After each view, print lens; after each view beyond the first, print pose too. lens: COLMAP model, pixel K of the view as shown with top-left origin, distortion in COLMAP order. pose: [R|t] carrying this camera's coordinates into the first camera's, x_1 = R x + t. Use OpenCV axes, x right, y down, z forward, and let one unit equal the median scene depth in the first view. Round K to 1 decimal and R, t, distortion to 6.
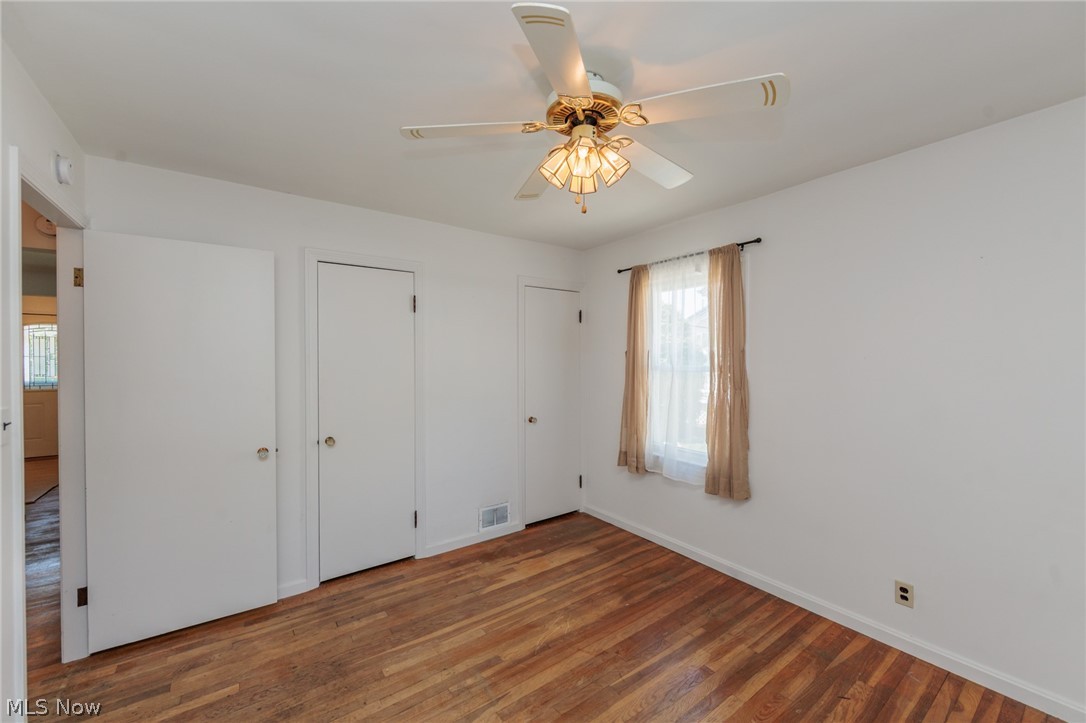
lens RADIAL K [[423.4, 0, 543.9], [0, 423.4, 360.6], [0, 0, 1]] dist [-0.003302, 0.000025]
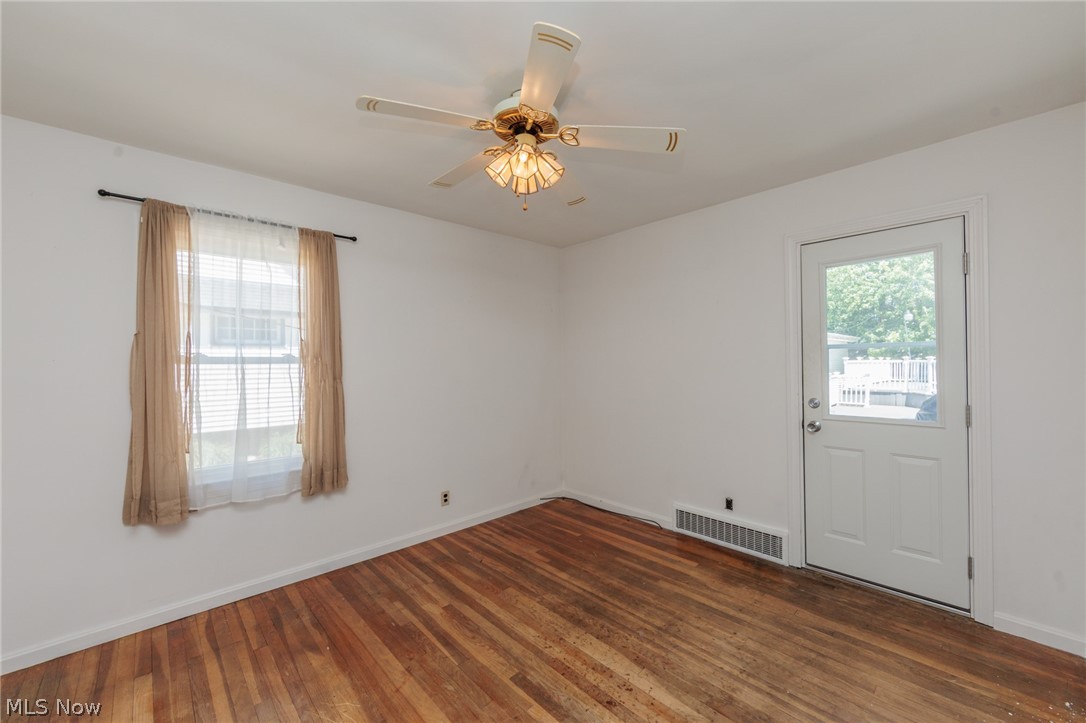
lens RADIAL K [[426.4, 0, 546.1], [0, 426.4, 360.3], [0, 0, 1]] dist [0.000033, -0.000257]
pose [[-0.117867, 0.005473, 0.993014, -0.661031], [0.015955, 0.999866, -0.003617, 0.038891], [-0.992901, 0.015417, -0.117939, 0.676335]]
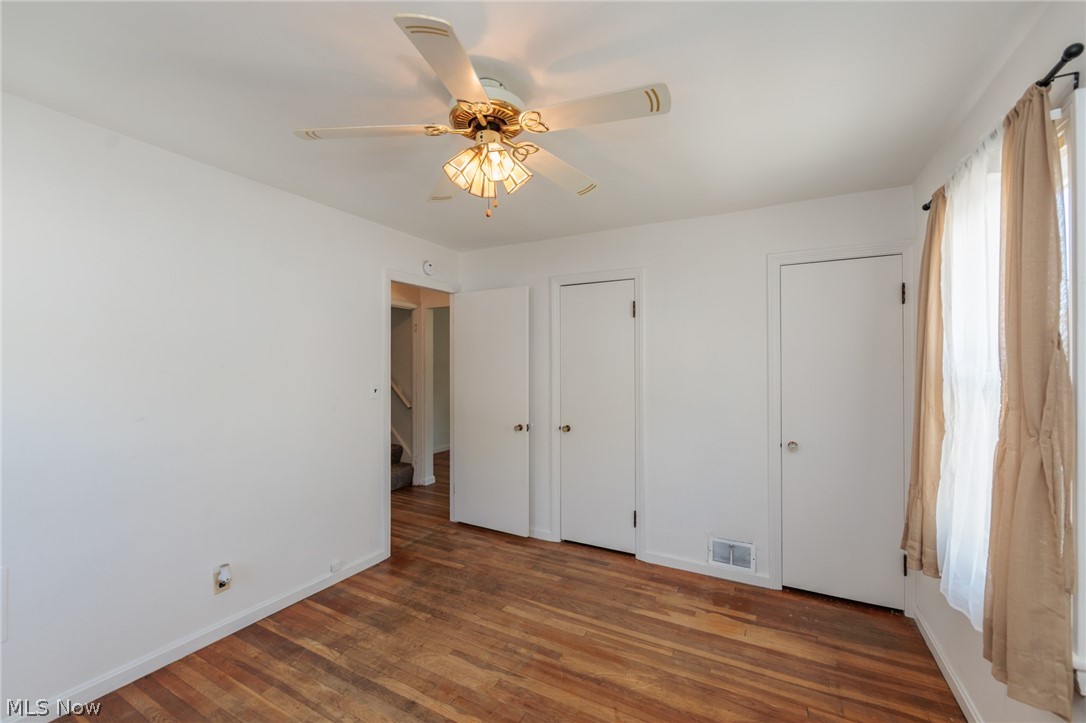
lens RADIAL K [[437.6, 0, 542.8], [0, 437.6, 360.8], [0, 0, 1]] dist [0.000088, -0.000352]
pose [[0.430840, -0.003917, -0.902420, 0.683948], [-0.004270, 0.999971, -0.006380, -0.000462], [0.902418, 0.006602, 0.430810, 0.415287]]
